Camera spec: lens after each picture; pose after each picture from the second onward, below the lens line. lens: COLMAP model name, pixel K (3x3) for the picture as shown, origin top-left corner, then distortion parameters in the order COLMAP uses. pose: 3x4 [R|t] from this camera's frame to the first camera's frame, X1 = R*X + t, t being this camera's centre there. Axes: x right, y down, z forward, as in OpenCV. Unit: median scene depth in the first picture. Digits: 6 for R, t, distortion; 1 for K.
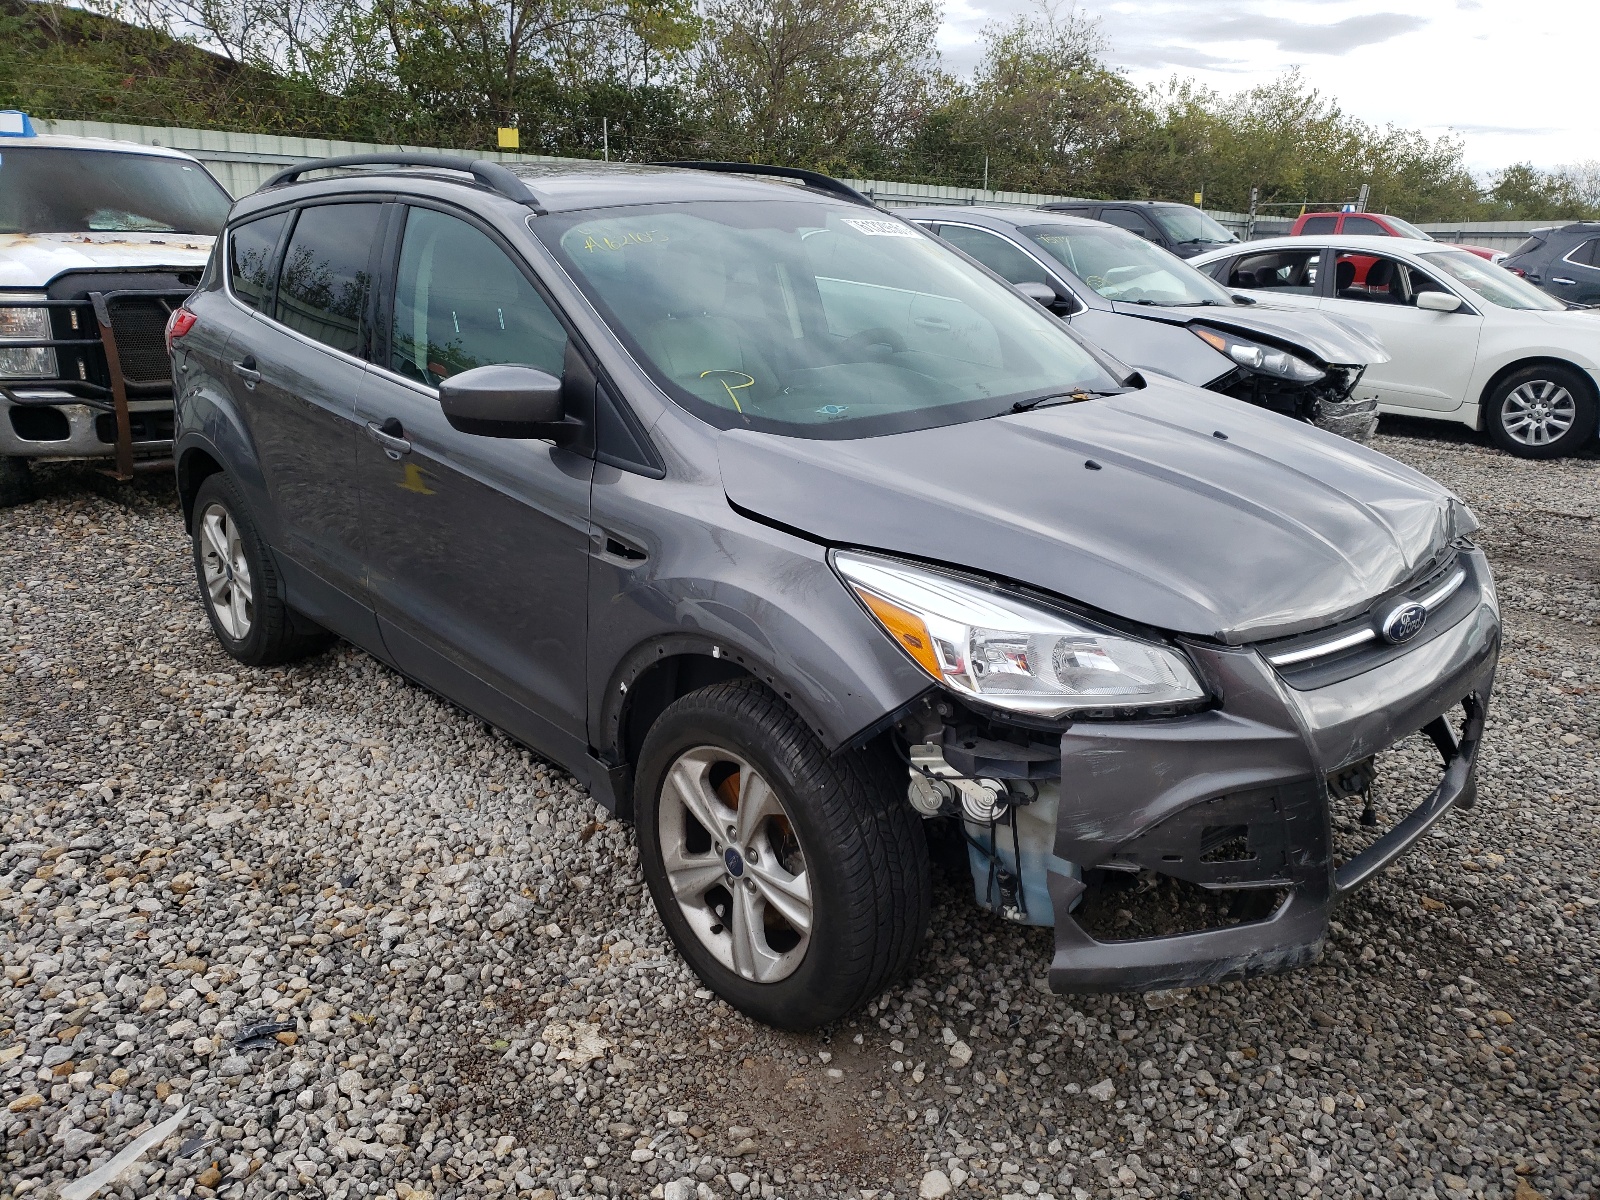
lens RADIAL K [[1321.9, 0, 800.0], [0, 1321.9, 600.0], [0, 0, 1]] dist [0.000465, -0.000255]
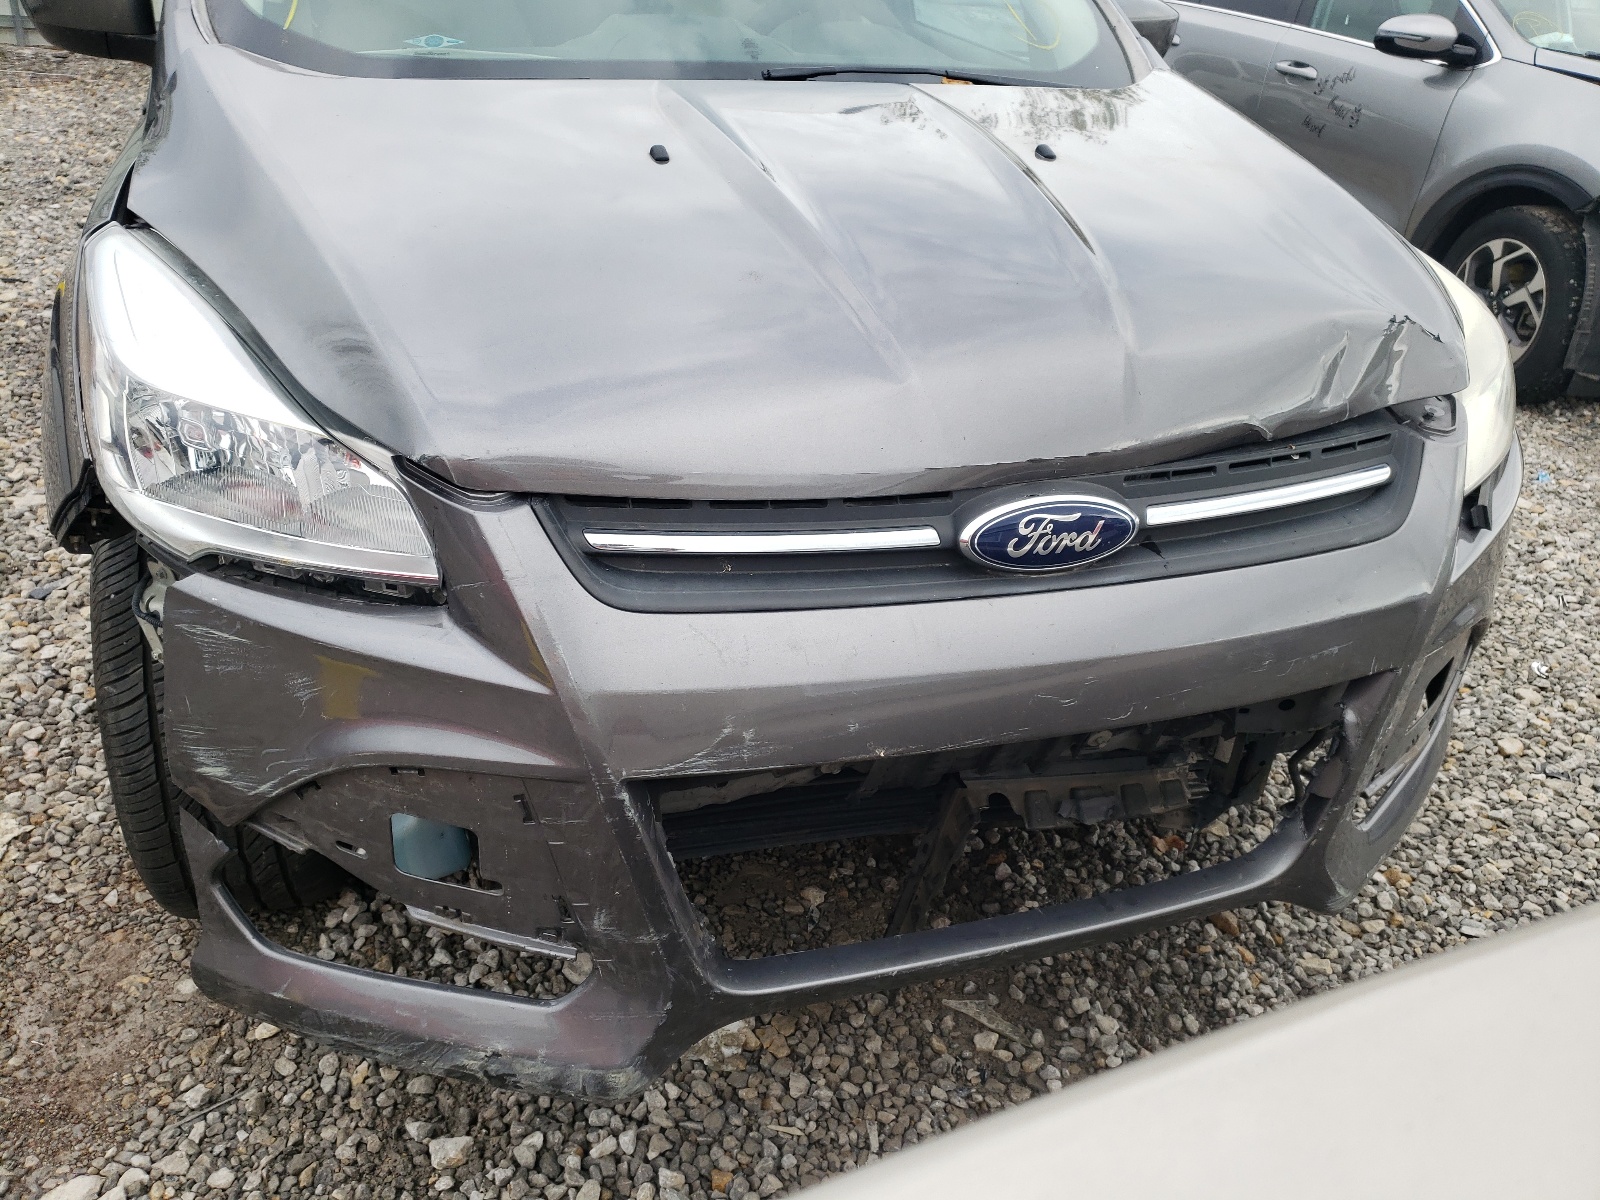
lens RADIAL K [[1321.9, 0, 800.0], [0, 1321.9, 600.0], [0, 0, 1]] dist [0.000465, -0.000255]
pose [[0.906880, 0.219353, -0.359794, 0.615933], [-0.159872, 0.969098, 0.187857, -0.040643], [0.389883, -0.112843, 0.913924, 0.564095]]
